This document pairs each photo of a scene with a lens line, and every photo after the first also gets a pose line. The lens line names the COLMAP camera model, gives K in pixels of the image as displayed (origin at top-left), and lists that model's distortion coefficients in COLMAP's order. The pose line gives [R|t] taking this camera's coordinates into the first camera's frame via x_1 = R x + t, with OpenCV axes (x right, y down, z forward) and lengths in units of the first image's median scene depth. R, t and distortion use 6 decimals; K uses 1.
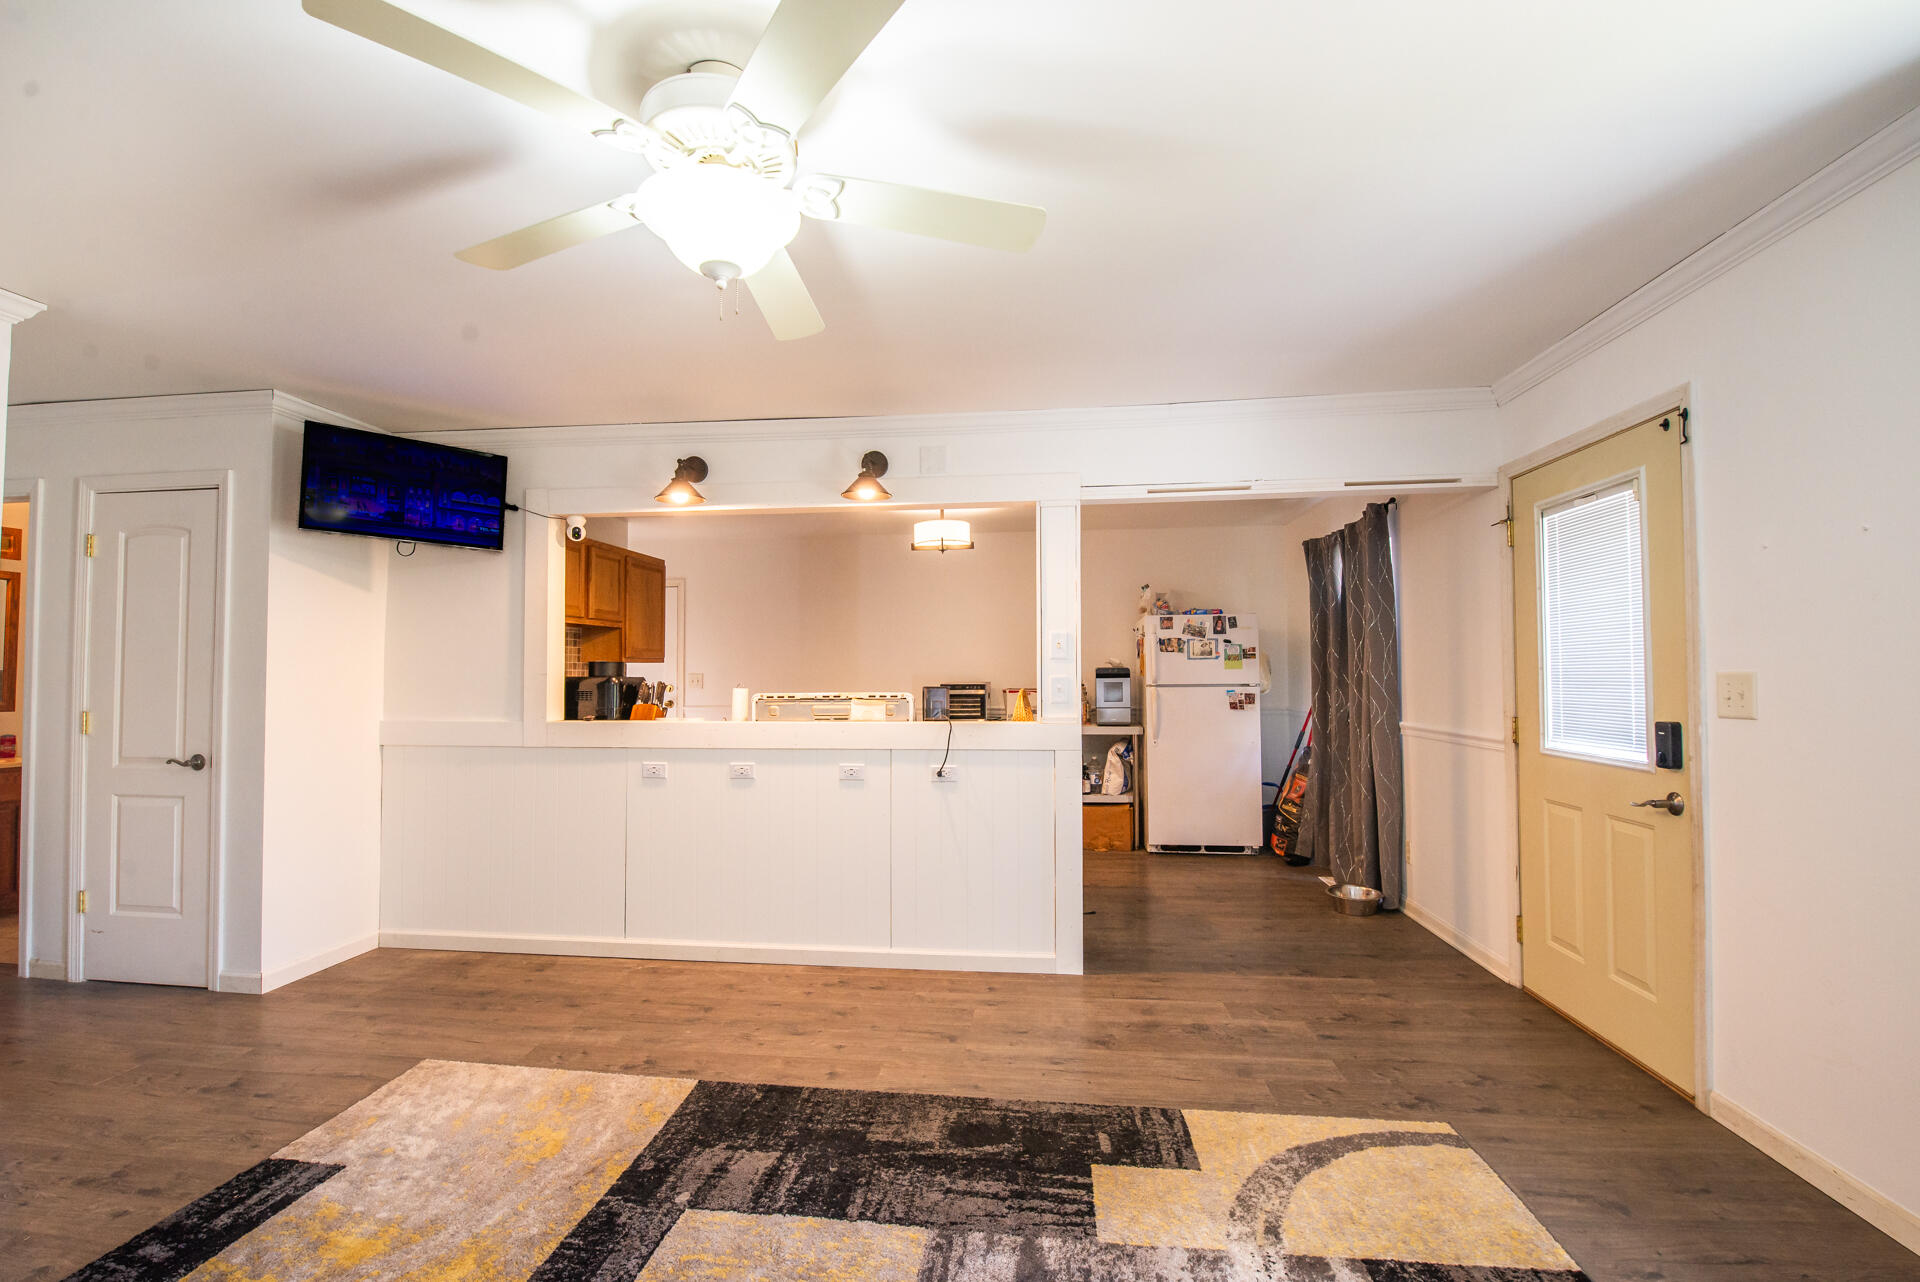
lens RADIAL K [[830.6, 0, 953.8], [0, 830.6, 648.4], [0, 0, 1]] dist [-0.000947, -0.009473]
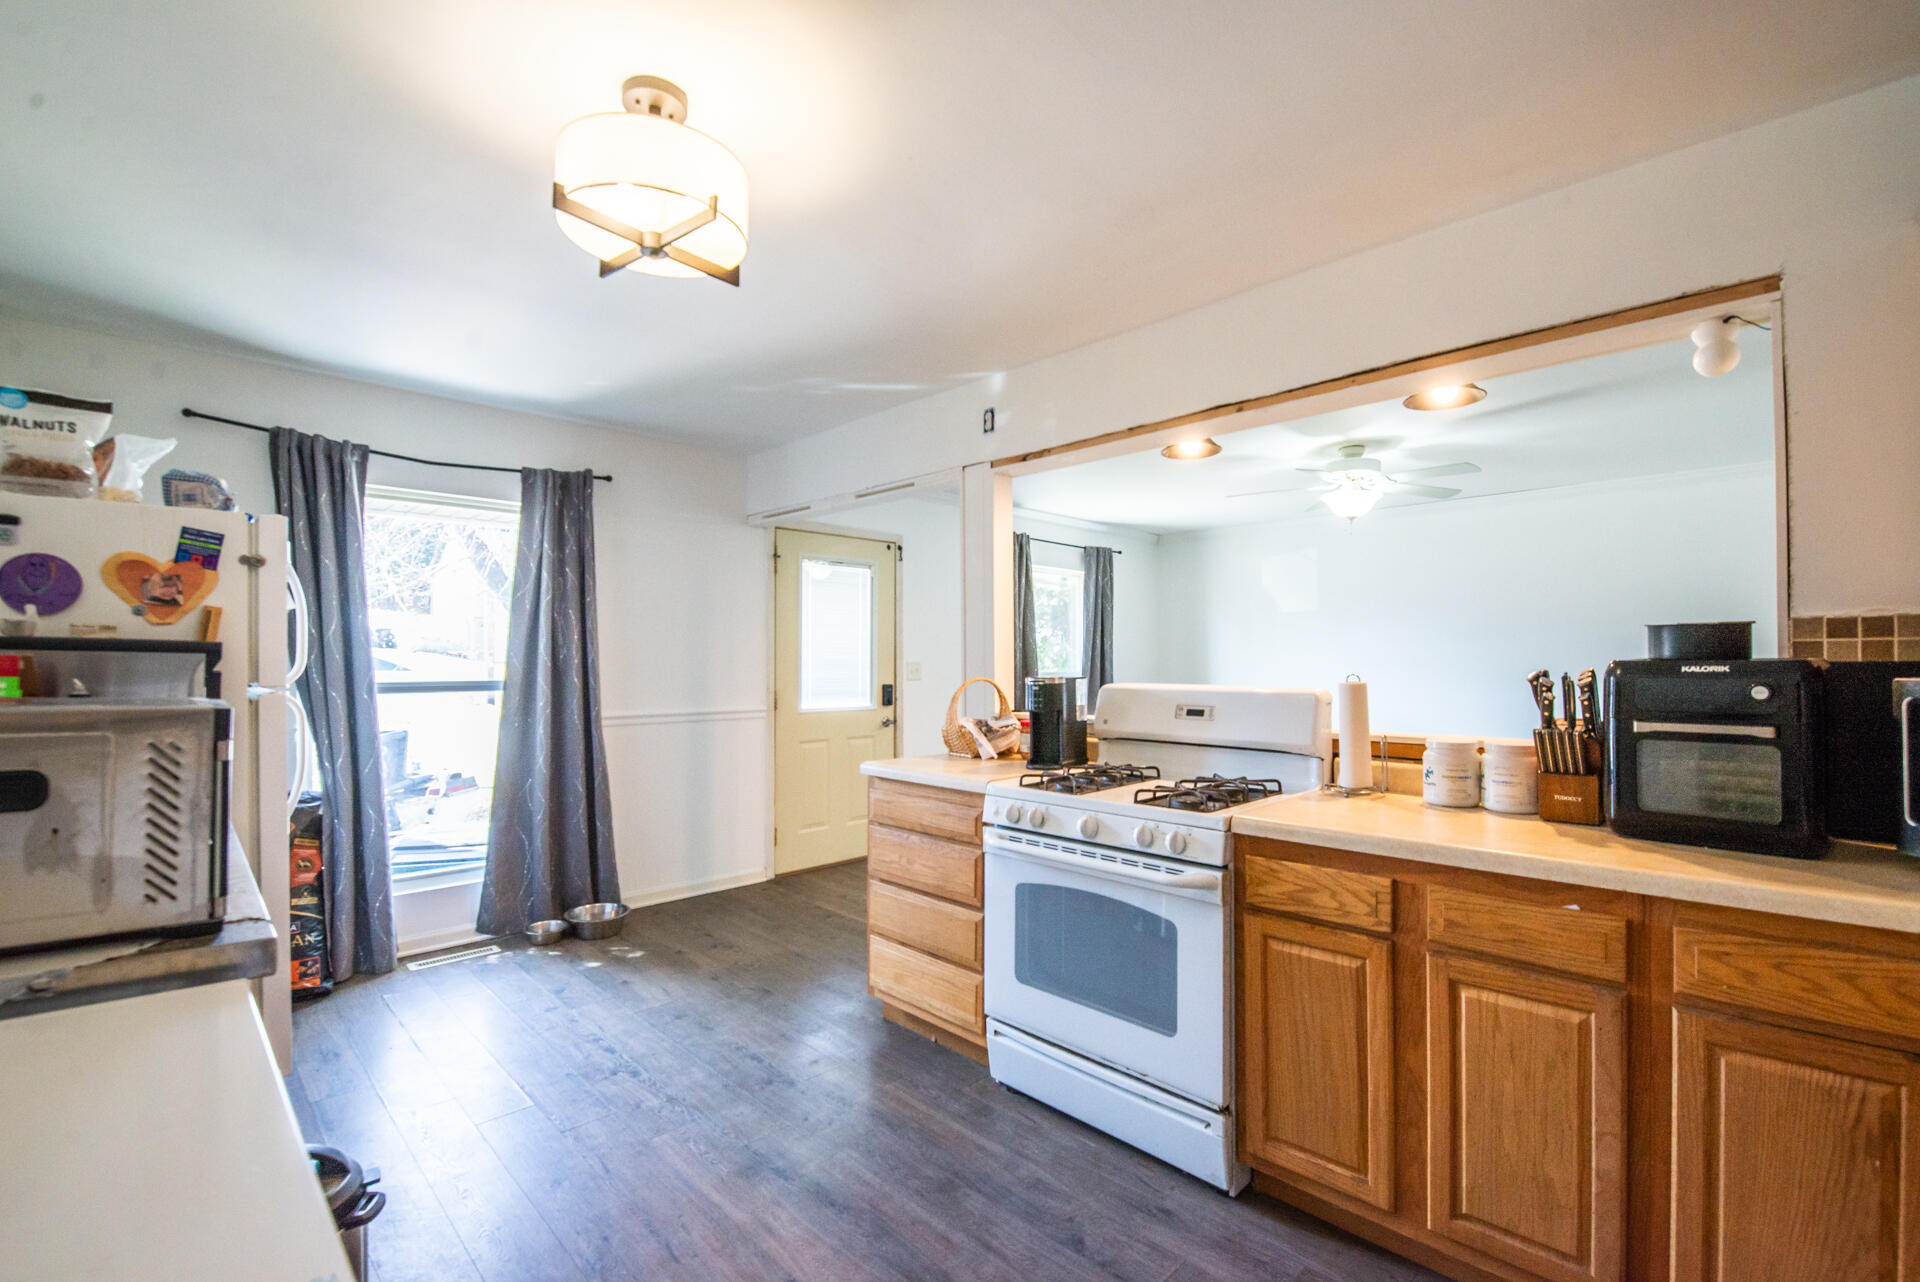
lens RADIAL K [[830.6, 0, 953.8], [0, 830.6, 648.4], [0, 0, 1]] dist [-0.000947, -0.009473]
pose [[-0.775450, 0.014729, 0.631237, -0.501895], [-0.015803, 0.998962, -0.042722, 0.066454], [-0.631211, -0.043104, -0.774412, 1.998229]]
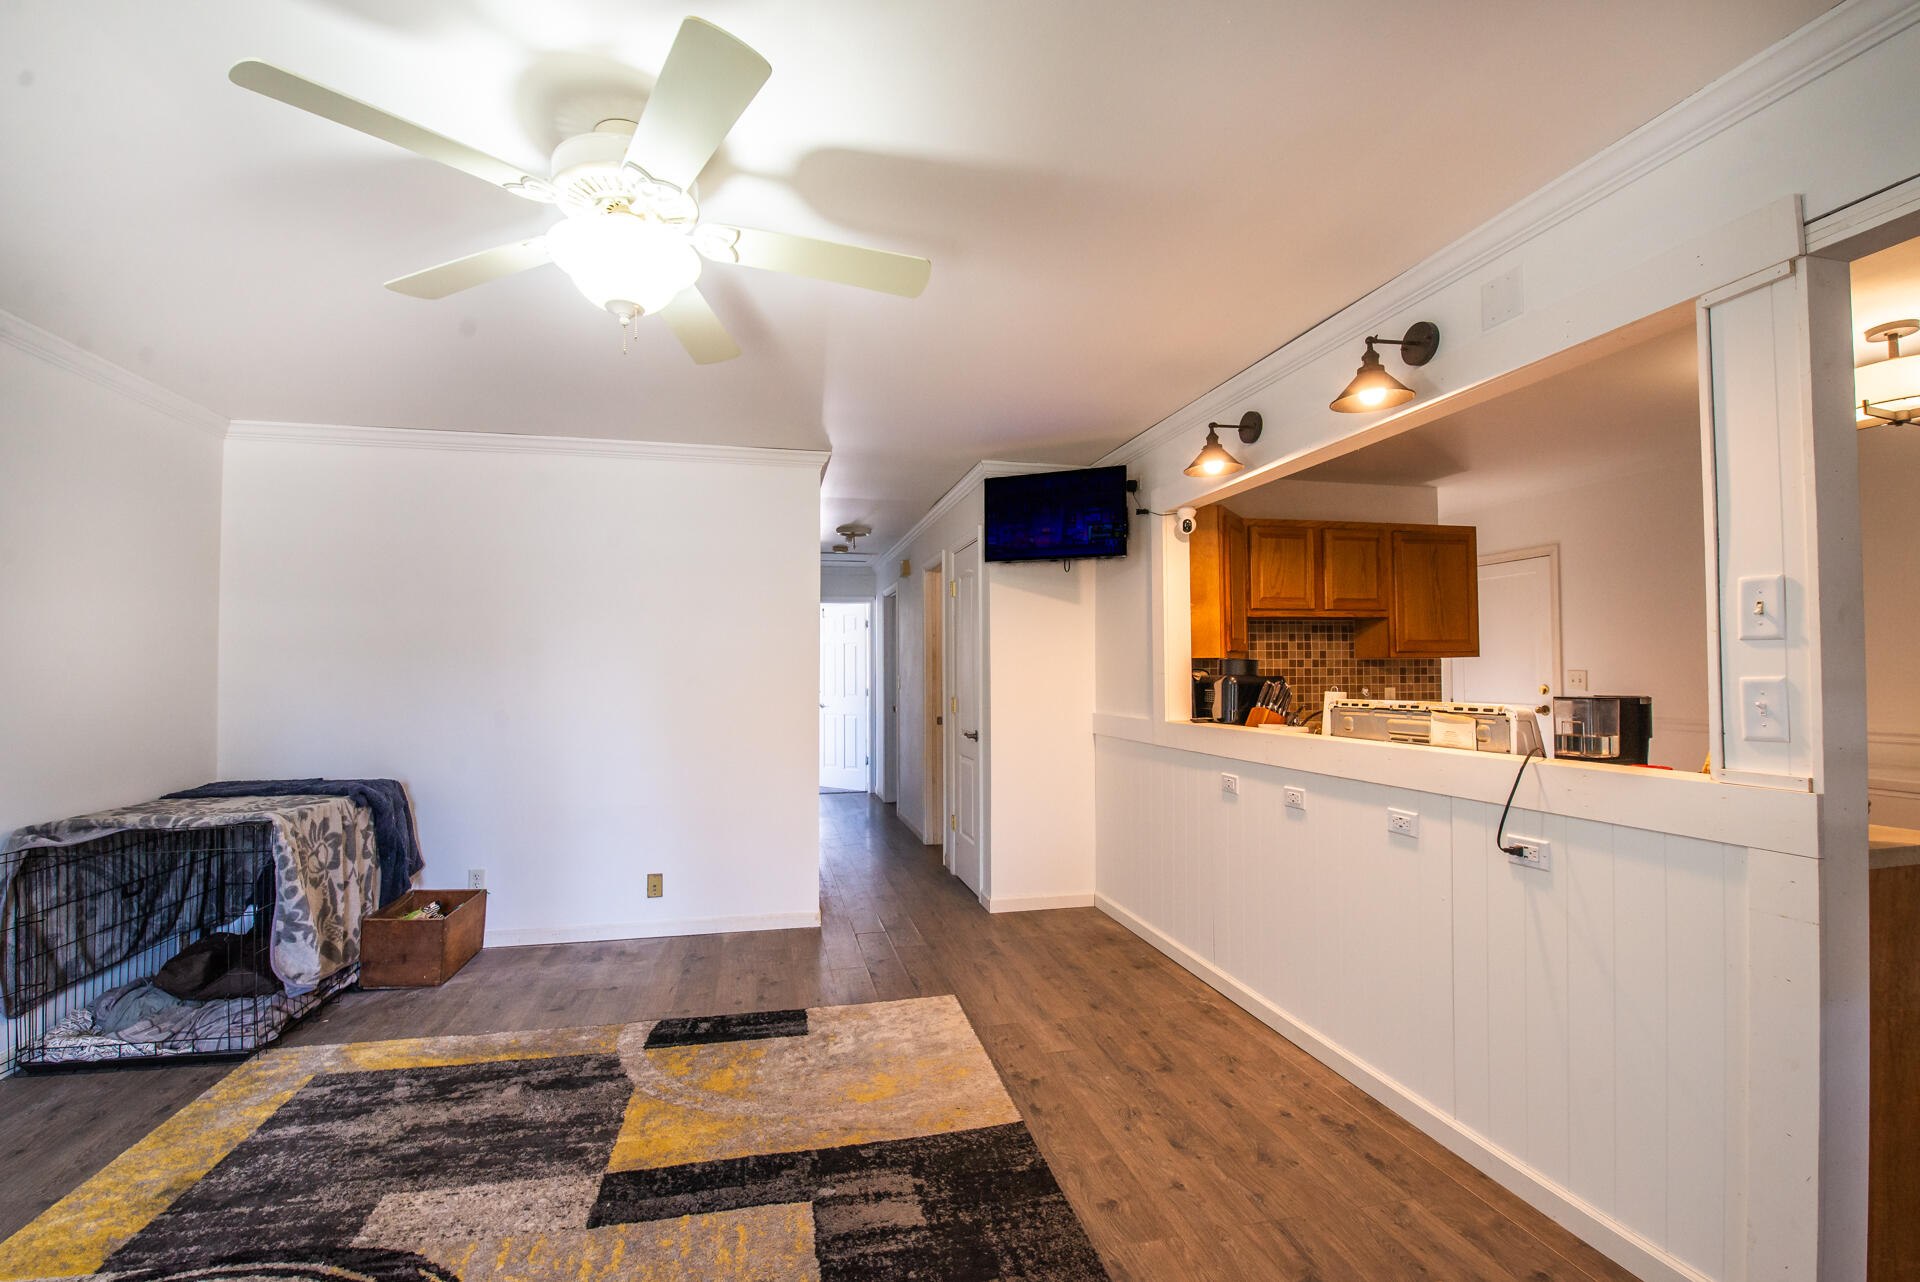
lens RADIAL K [[839.4, 0, 955.3], [0, 839.4, 649.5], [0, 0, 1]] dist [-0.003099, -0.010690]
pose [[0.333981, -0.025669, -0.942230, 0.442501], [0.032585, 0.999346, -0.015675, 0.012416], [0.942016, -0.025467, 0.334599, 0.513226]]
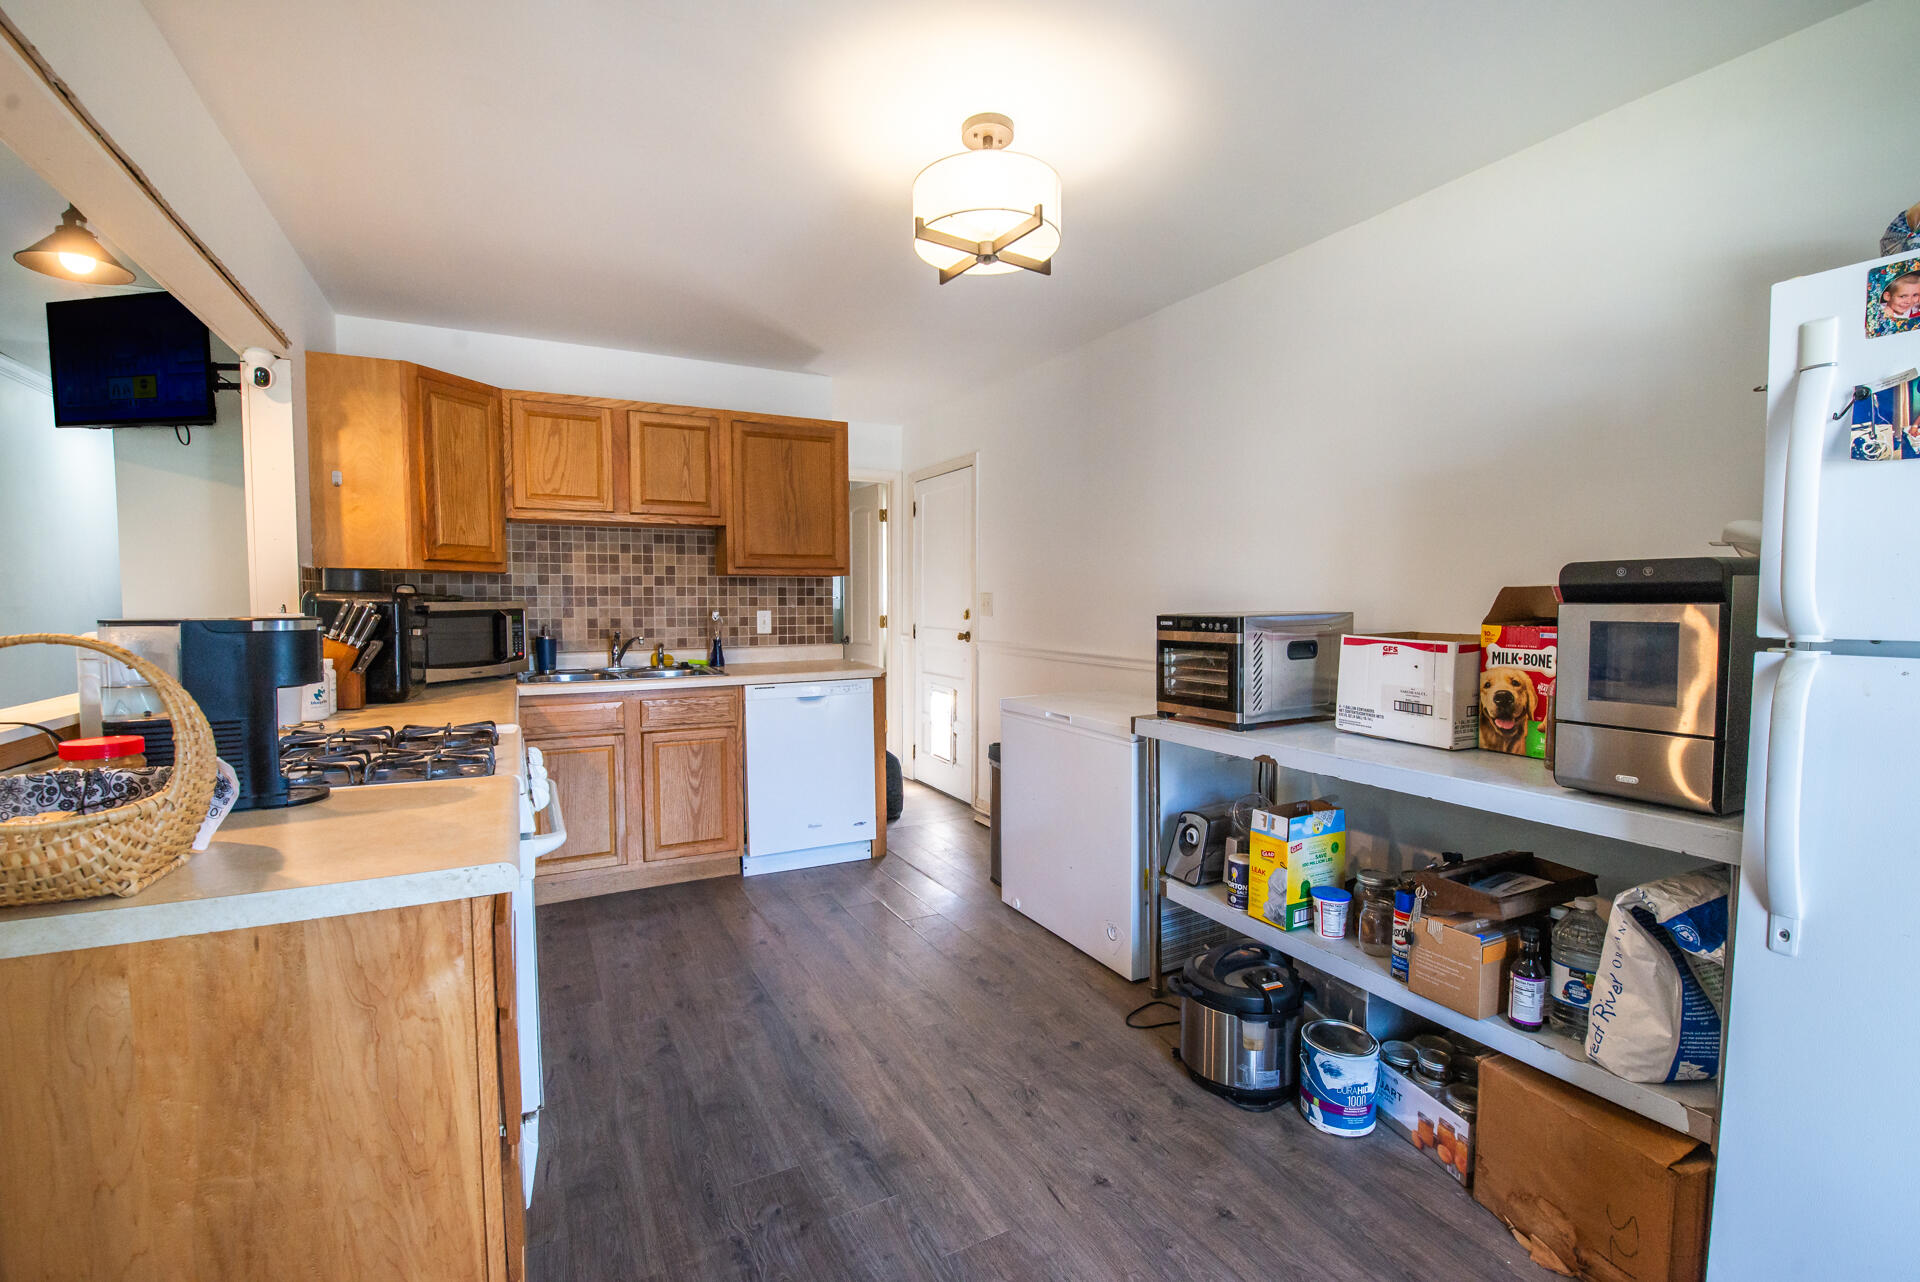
lens RADIAL K [[839.4, 0, 955.3], [0, 839.4, 649.5], [0, 0, 1]] dist [-0.003099, -0.010690]
pose [[0.553599, 0.054152, -0.831021, 0.524689], [0.021841, 0.996596, 0.079491, 0.047842], [0.832497, -0.062156, 0.550532, 1.318352]]
